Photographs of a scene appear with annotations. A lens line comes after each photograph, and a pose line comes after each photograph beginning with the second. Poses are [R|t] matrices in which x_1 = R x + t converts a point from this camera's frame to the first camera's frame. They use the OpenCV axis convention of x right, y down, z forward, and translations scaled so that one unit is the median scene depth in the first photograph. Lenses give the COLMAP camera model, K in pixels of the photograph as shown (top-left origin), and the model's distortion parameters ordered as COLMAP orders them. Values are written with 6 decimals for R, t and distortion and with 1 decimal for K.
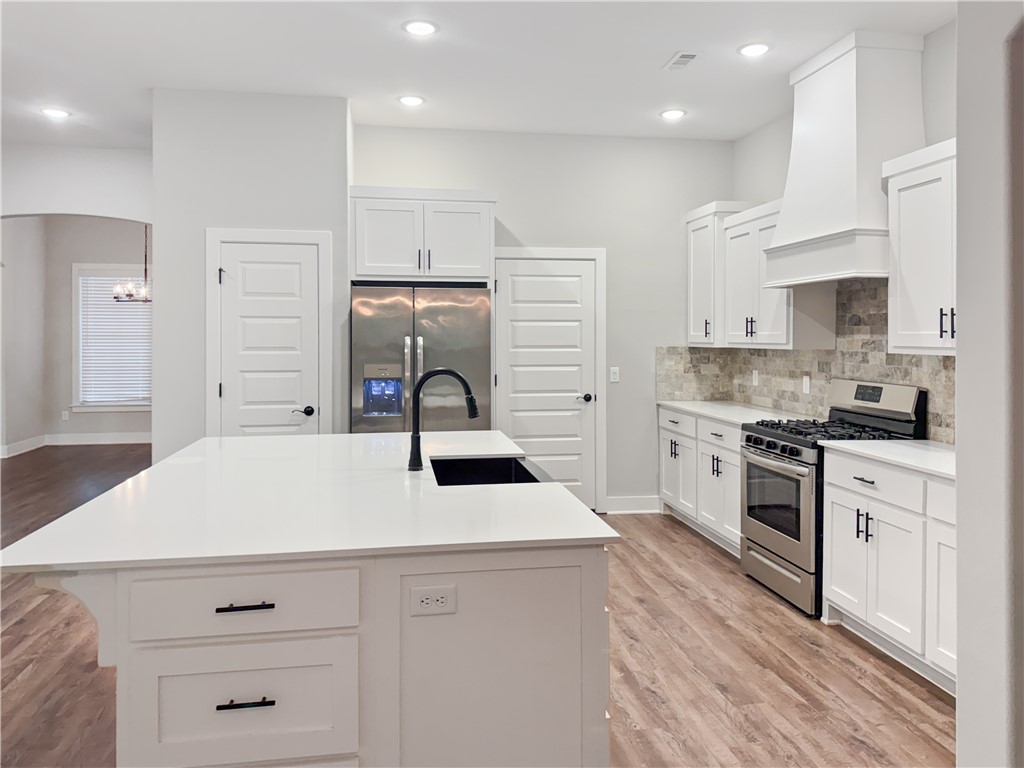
lens RADIAL K [[730.2, 0, 501.0], [0, 730.2, 342.1], [0, 0, 1]] dist [0.019294, -0.013004]
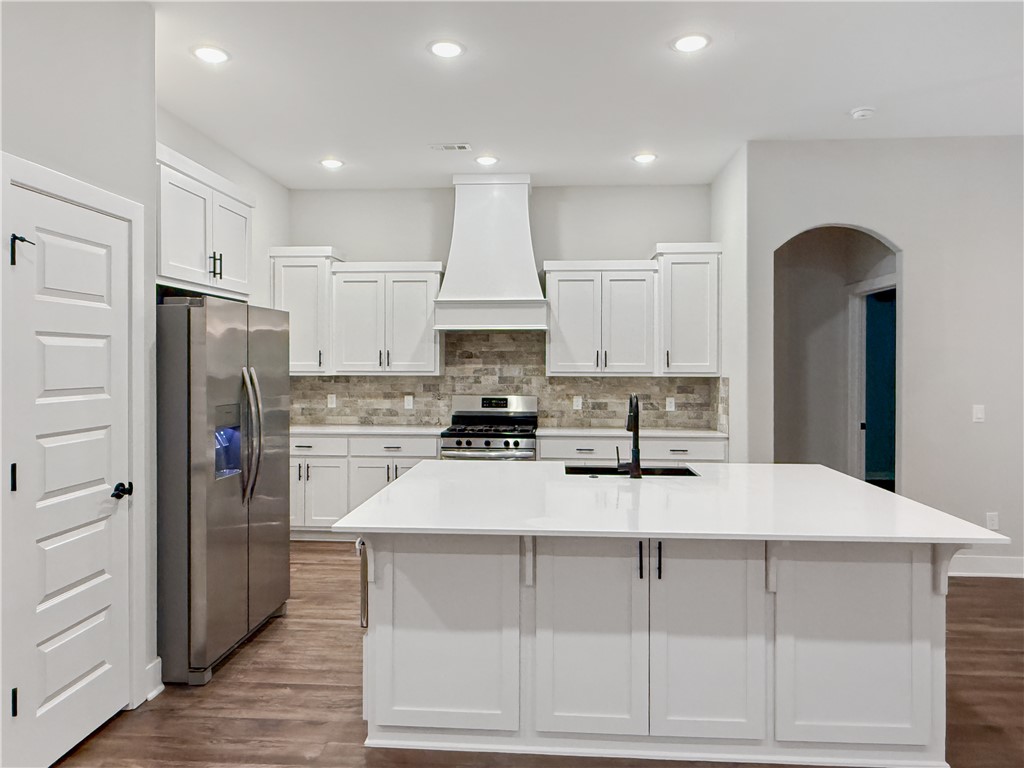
lens RADIAL K [[667.5, 0, 513.6], [0, 667.5, 368.7], [0, 0, 1]] dist [-0.005511, 0.009231]
pose [[0.223153, -0.008455, 0.974747, -0.773696], [0.007690, 0.999947, 0.006913, -0.009963], [-0.974753, 0.005953, 0.223206, 0.584916]]
